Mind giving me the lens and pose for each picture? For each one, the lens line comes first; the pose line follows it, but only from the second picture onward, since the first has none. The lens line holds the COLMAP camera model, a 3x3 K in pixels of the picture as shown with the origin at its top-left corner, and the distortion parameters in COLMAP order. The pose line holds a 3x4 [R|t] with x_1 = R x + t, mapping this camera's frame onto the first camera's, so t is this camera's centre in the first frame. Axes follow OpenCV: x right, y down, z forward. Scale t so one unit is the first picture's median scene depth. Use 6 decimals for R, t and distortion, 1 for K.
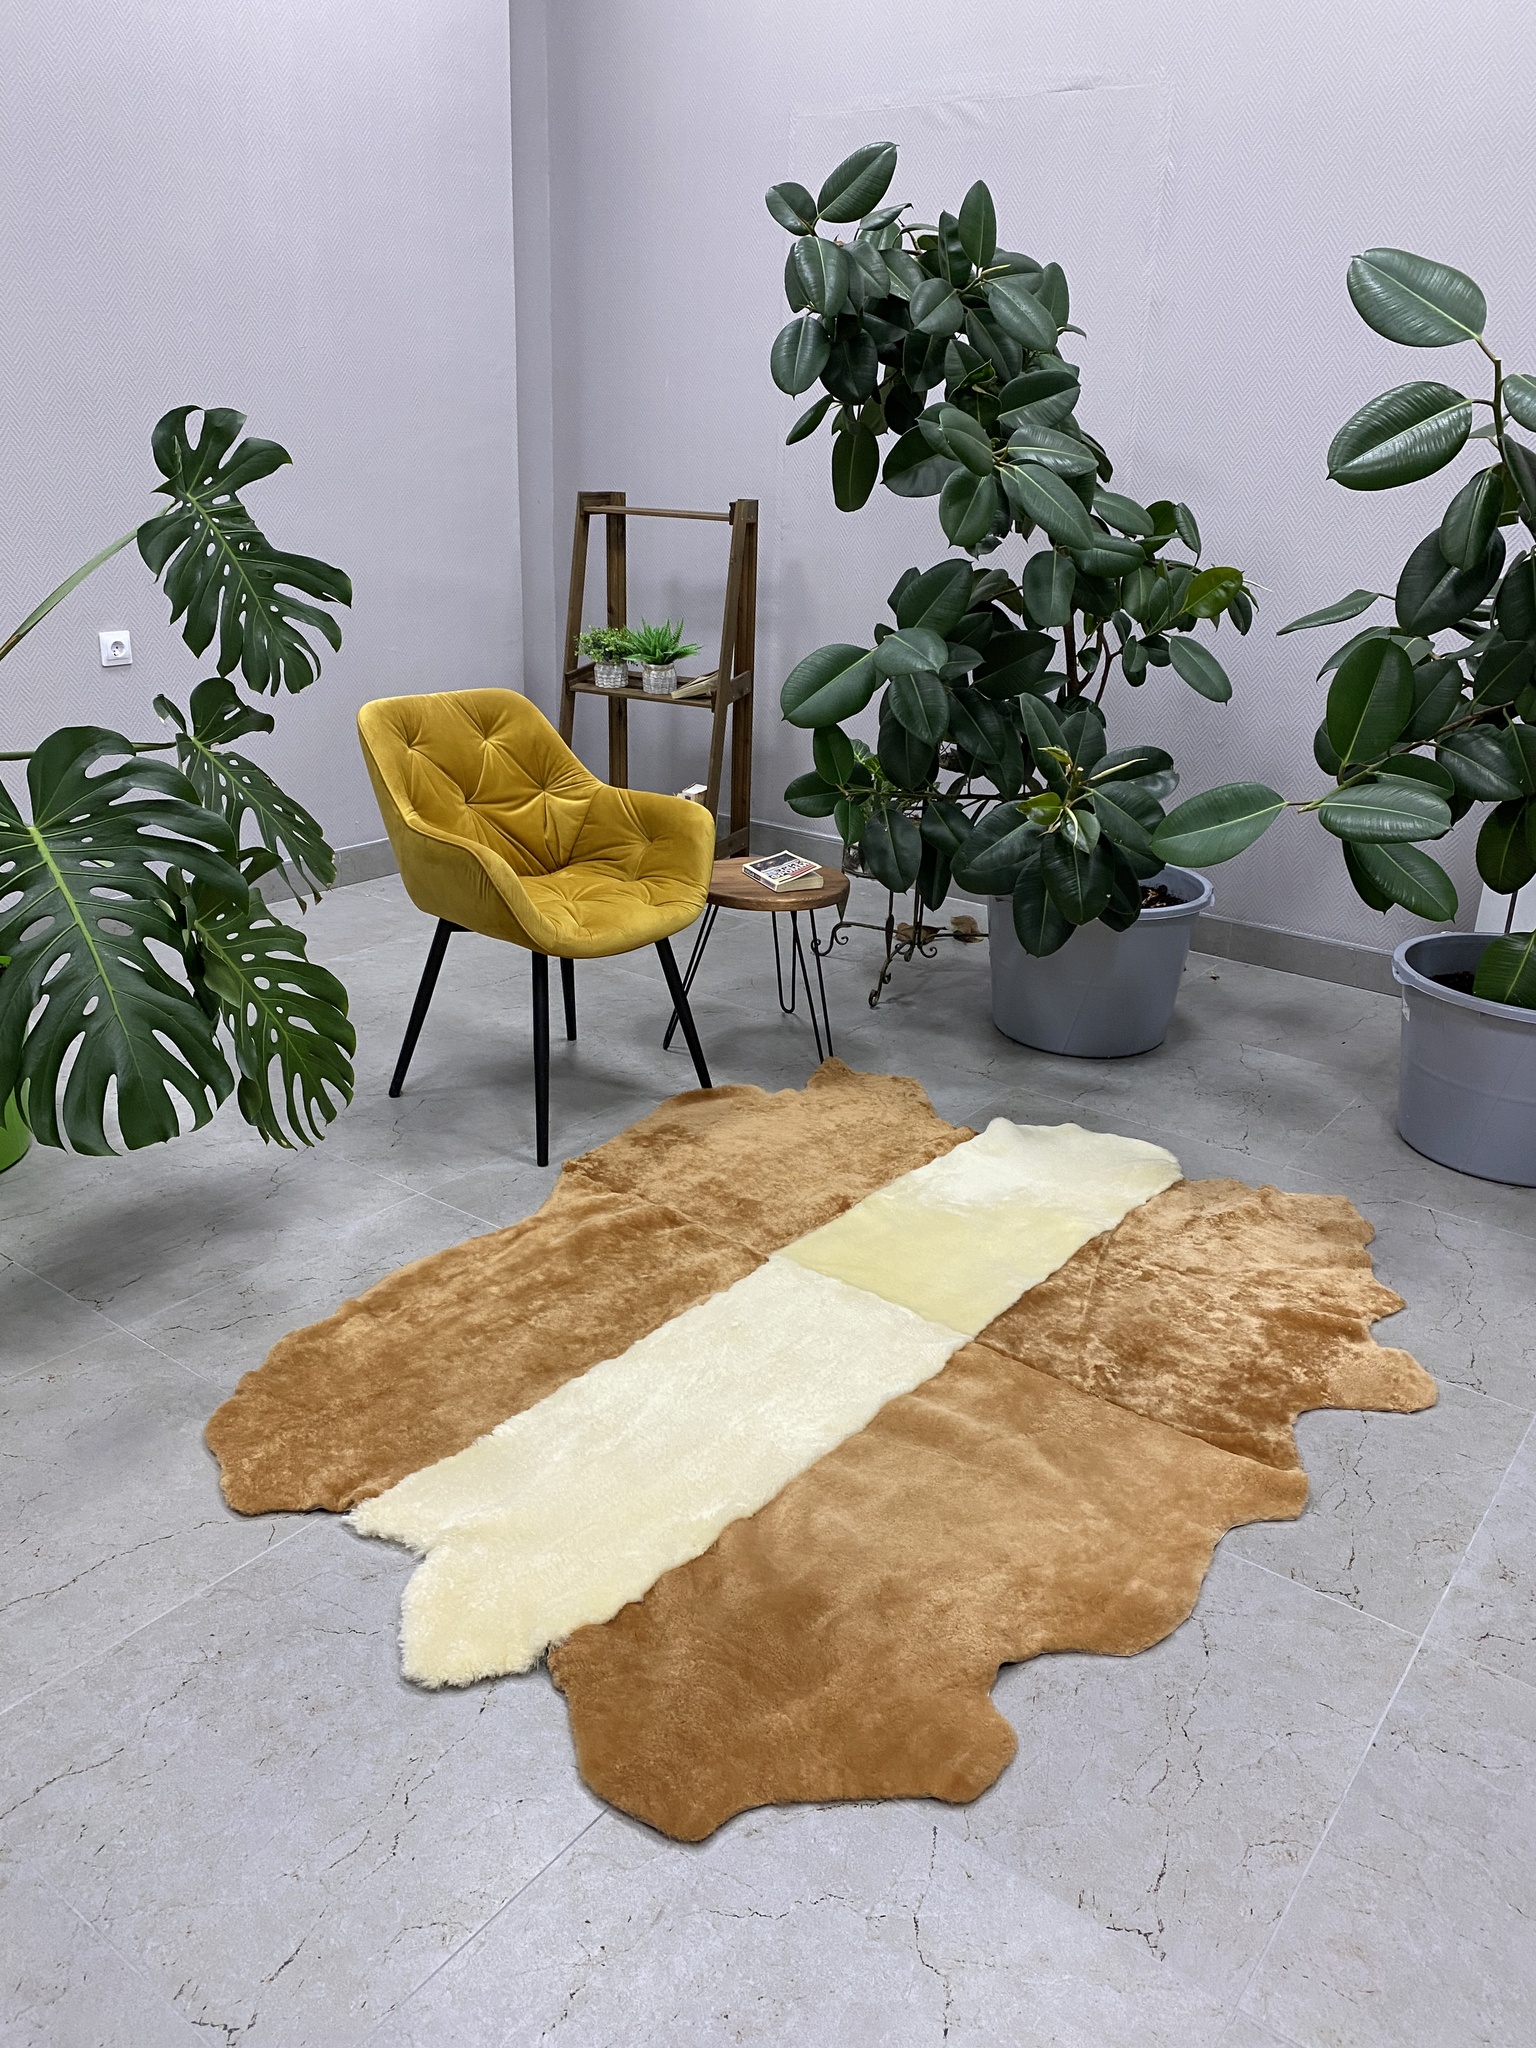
lens RADIAL K [[1533.0, 0, 768.0], [0, 1533.0, 1024.0], [0, 0, 1]] dist [0.064707, -0.088037]
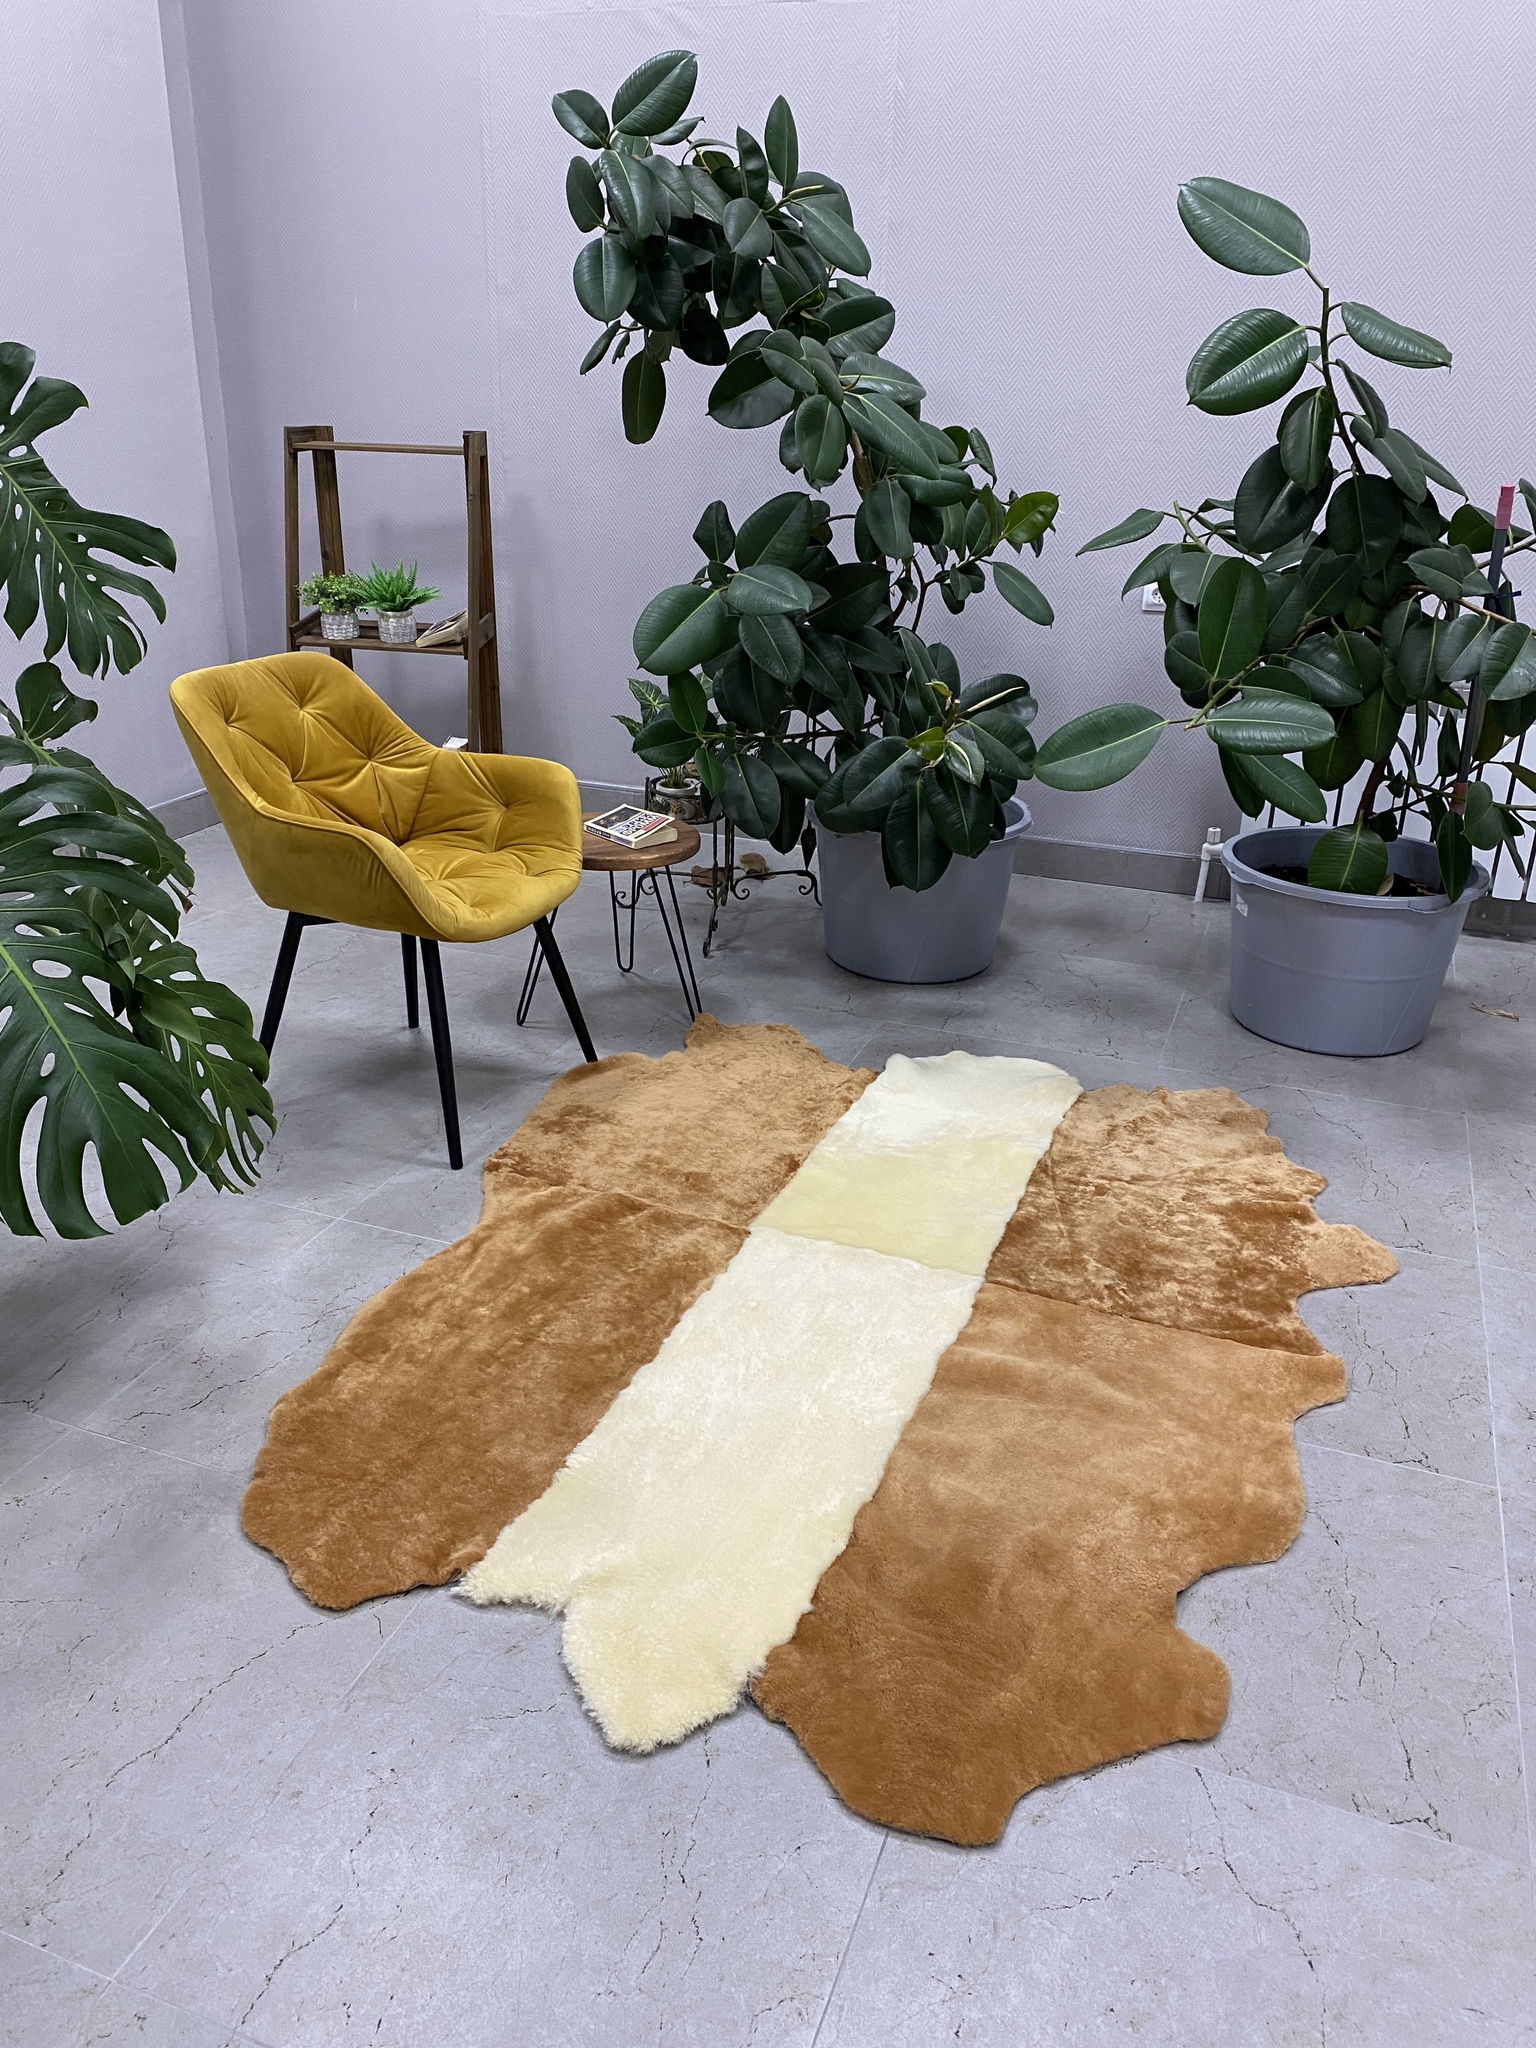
lens RADIAL K [[1543.1, 0, 770.5], [0, 1543.1, 1006.6], [0, 0, 1]] dist [0.070549, -0.090882]
pose [[0.959685, -0.117418, 0.255379, -0.213378], [0.108305, 0.992884, 0.049510, -0.033604], [-0.259375, -0.019855, 0.965572, 0.056252]]
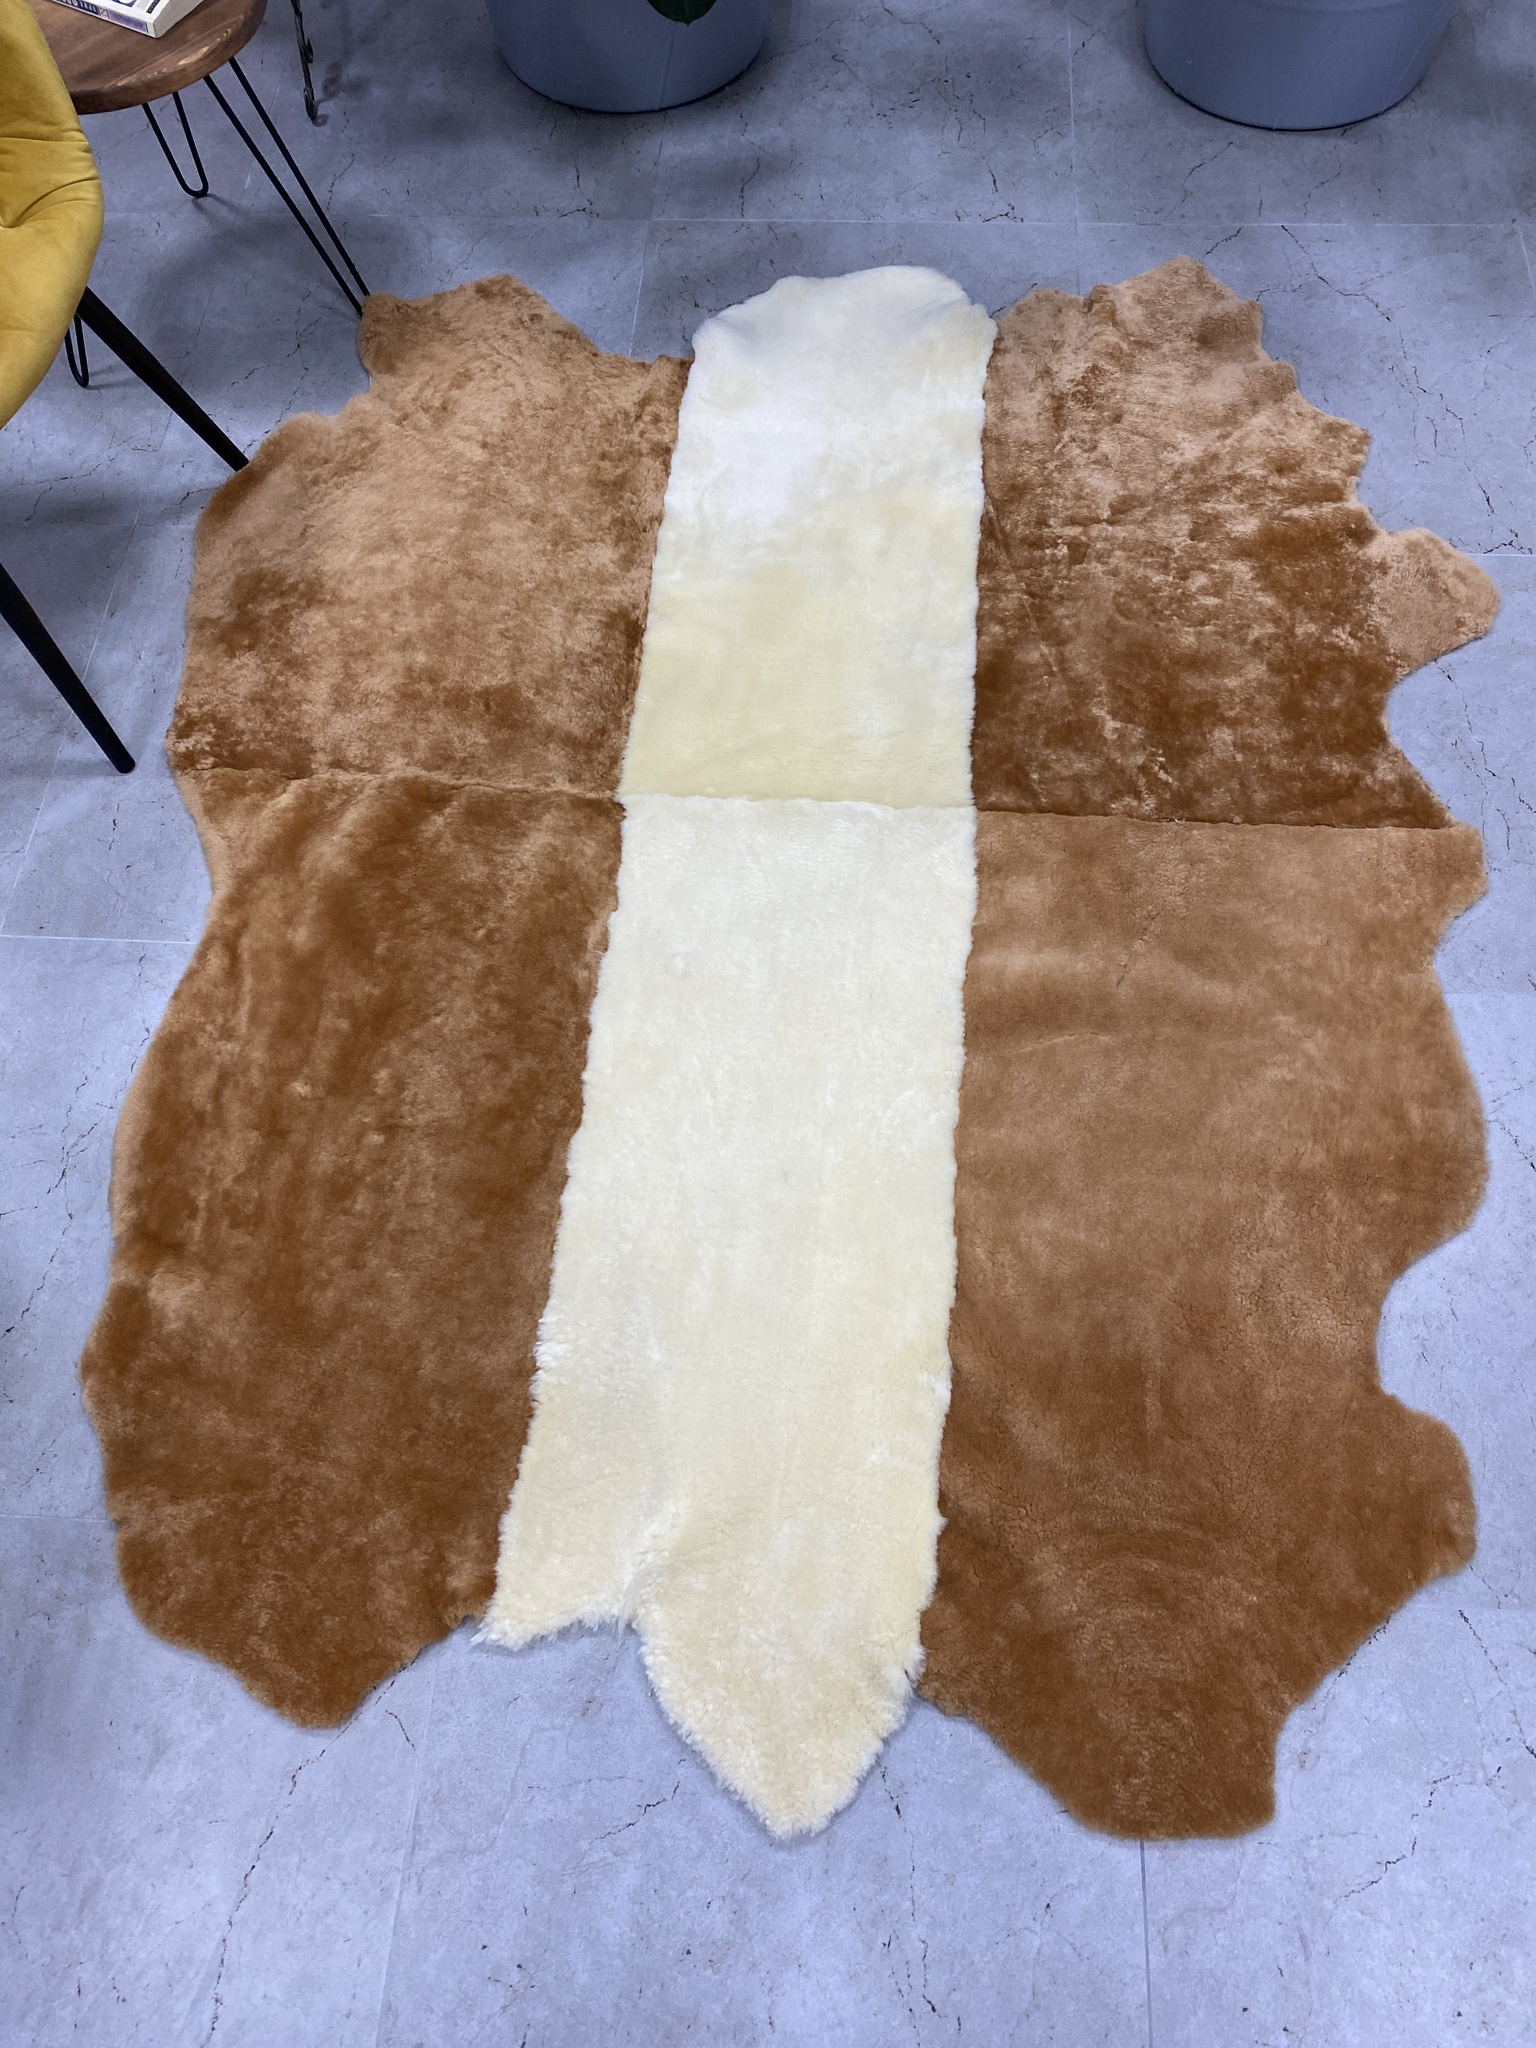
lens RADIAL K [[1533.0, 0, 768.0], [0, 1533.0, 1024.0], [0, 0, 1]] dist [0.064707, -0.088037]
pose [[0.834307, -0.516989, 0.191452, -0.117179], [0.255285, 0.670089, 0.697001, -0.216834], [-0.488632, -0.532638, 0.691039, 0.456280]]
